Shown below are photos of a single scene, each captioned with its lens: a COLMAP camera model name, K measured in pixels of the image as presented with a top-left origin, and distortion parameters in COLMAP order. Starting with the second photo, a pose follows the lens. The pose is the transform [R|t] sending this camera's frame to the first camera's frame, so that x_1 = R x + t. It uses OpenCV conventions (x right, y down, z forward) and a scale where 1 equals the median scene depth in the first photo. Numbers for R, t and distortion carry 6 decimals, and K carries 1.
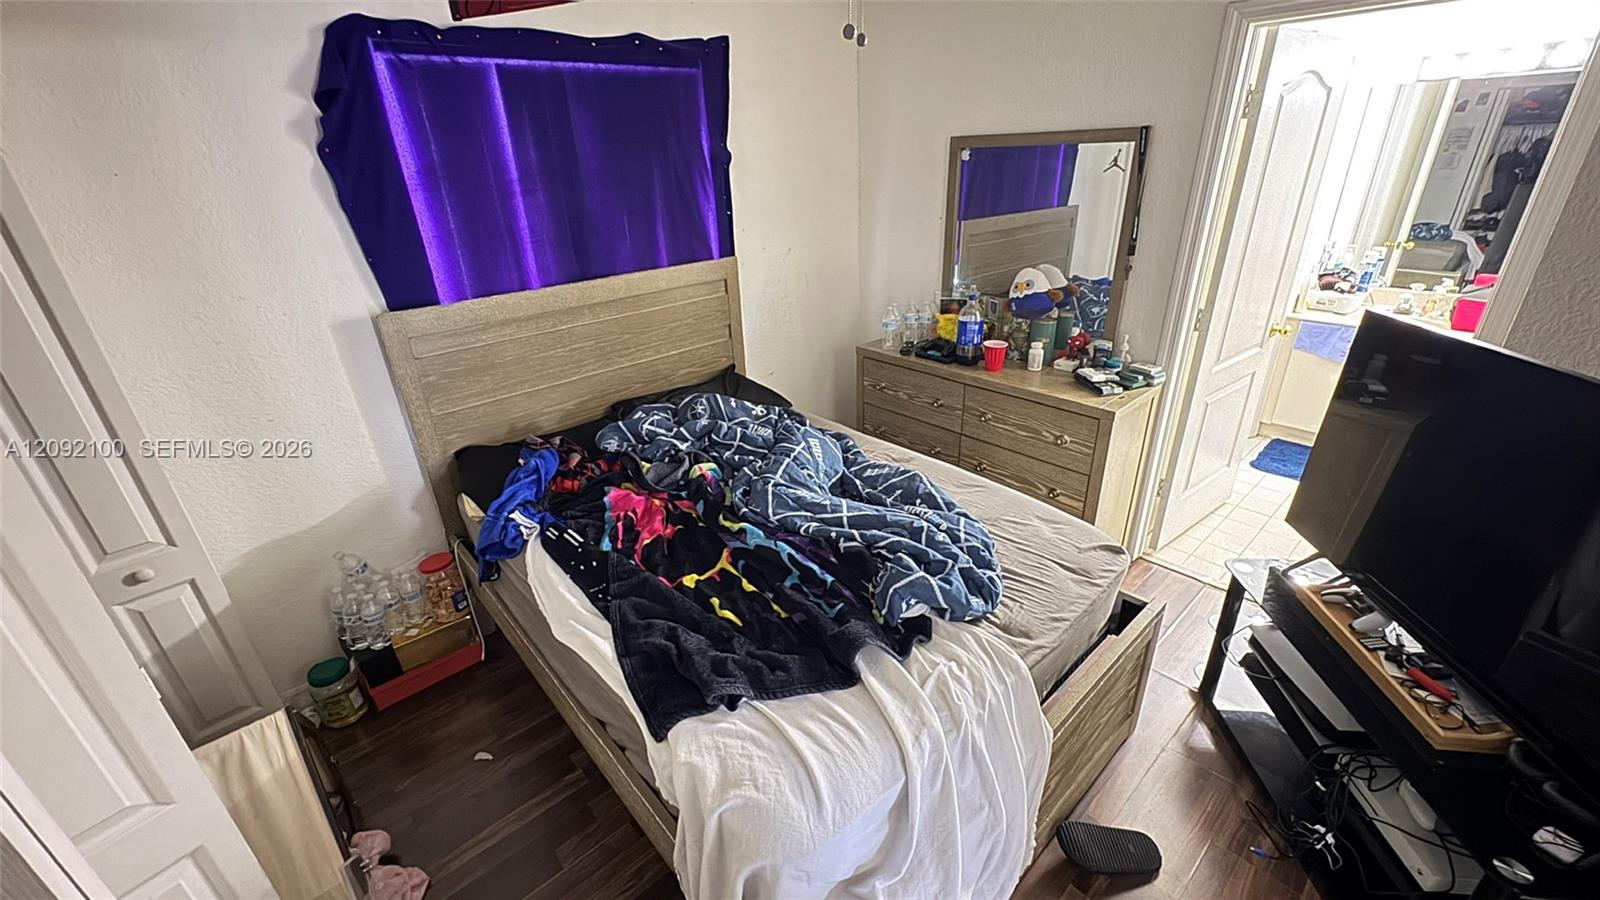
lens RADIAL K [[639.5, 0, 800.0], [0, 639.5, 450.0], [0, 0, 1]] dist [-0.003579, 0.000411]
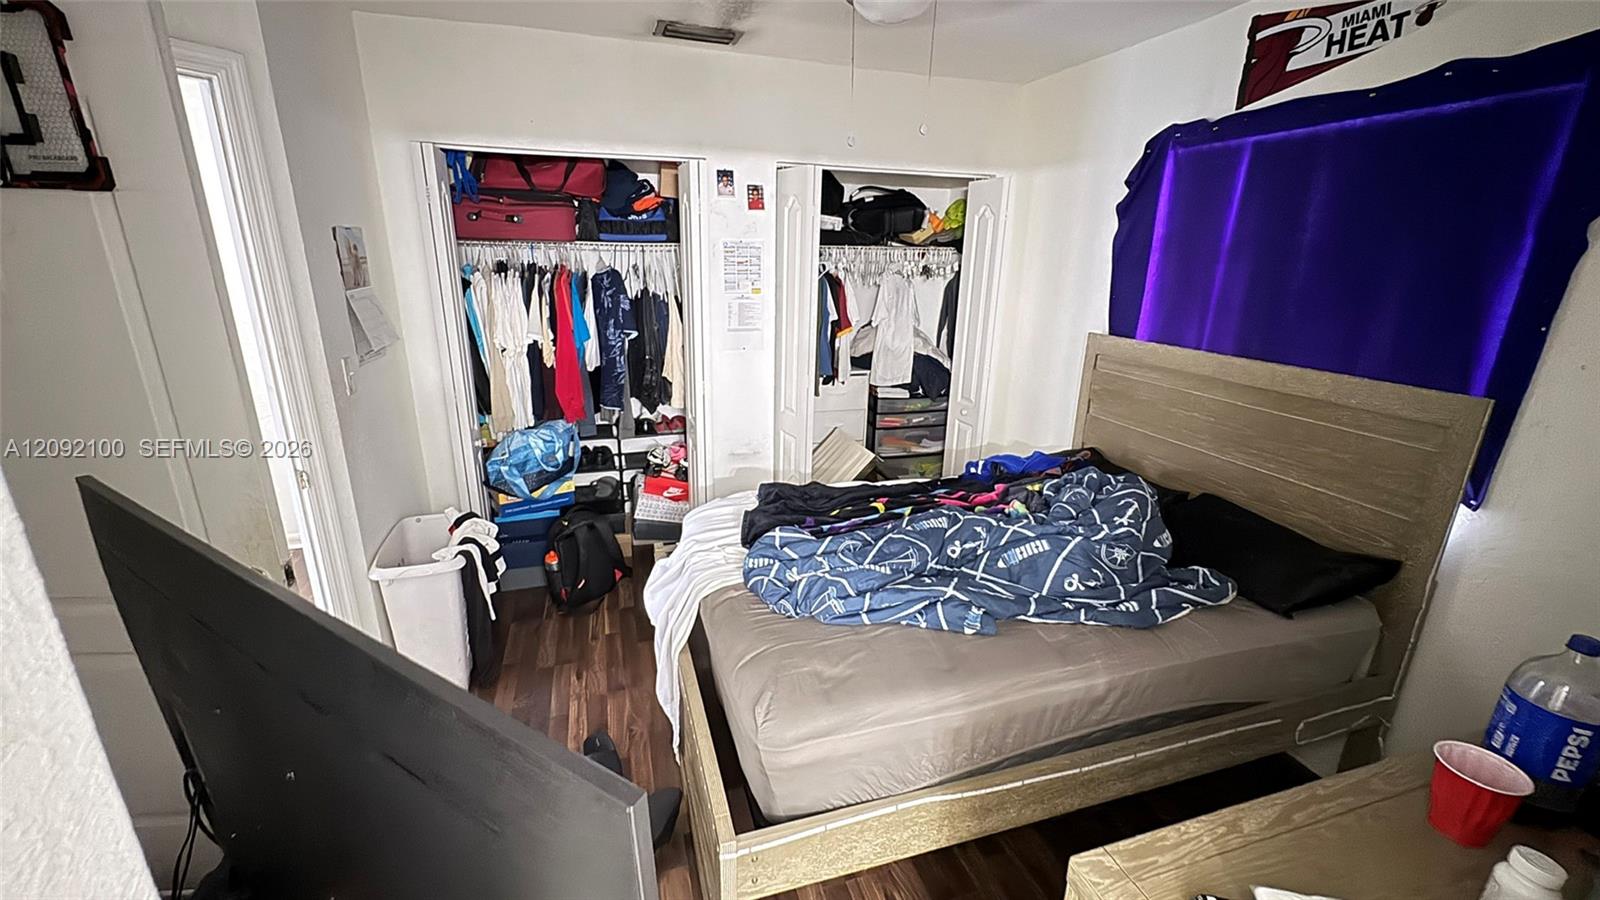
lens RADIAL K [[639.5, 0, 800.0], [0, 639.5, 450.0], [0, 0, 1]] dist [-0.003579, 0.000411]
pose [[-0.421350, 0.299343, -0.856071, 0.852927], [-0.388555, 0.793342, 0.468651, -0.387793], [0.819445, 0.530097, -0.217963, 0.847259]]
